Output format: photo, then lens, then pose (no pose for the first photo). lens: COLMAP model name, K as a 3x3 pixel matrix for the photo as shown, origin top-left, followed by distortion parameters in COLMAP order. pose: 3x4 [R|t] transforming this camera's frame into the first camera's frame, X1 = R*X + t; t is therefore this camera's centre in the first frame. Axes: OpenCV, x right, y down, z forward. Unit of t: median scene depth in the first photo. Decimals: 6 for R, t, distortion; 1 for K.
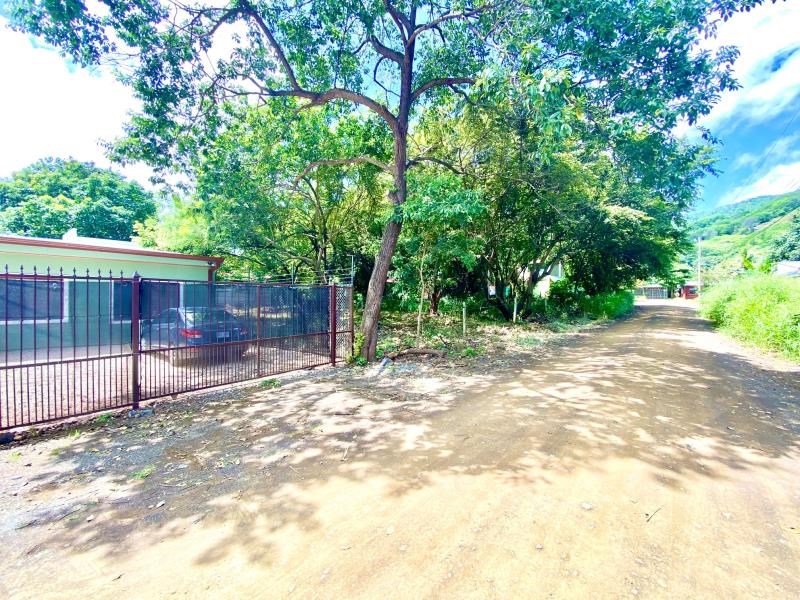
lens RADIAL K [[305.3, 0, 401.6], [0, 305.3, 298.5], [0, 0, 1]] dist [-0.000861, -0.000109]
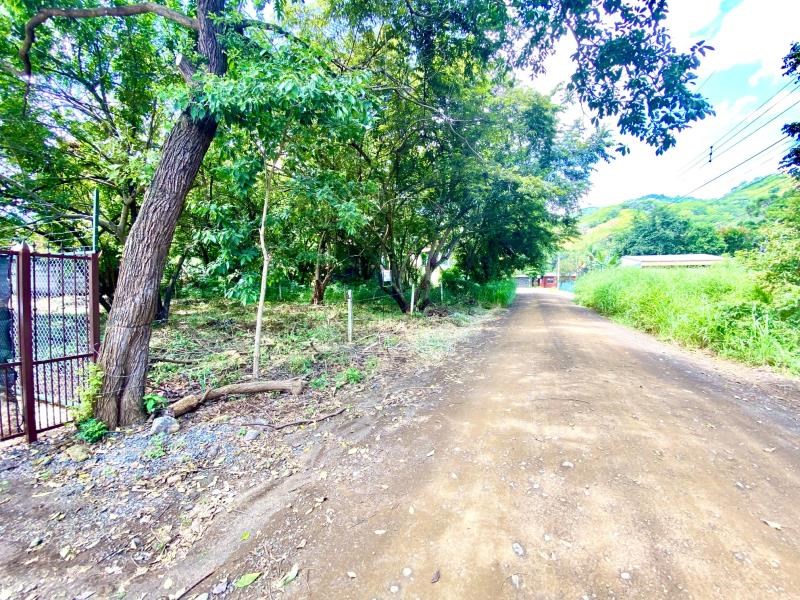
lens RADIAL K [[305.3, 0, 401.6], [0, 305.3, 298.5], [0, 0, 1]] dist [-0.000861, -0.000109]
pose [[0.942640, -0.007500, 0.333727, 0.048707], [-0.005849, 0.999223, 0.038978, 0.001055], [-0.333760, -0.038694, 0.941864, 0.170721]]
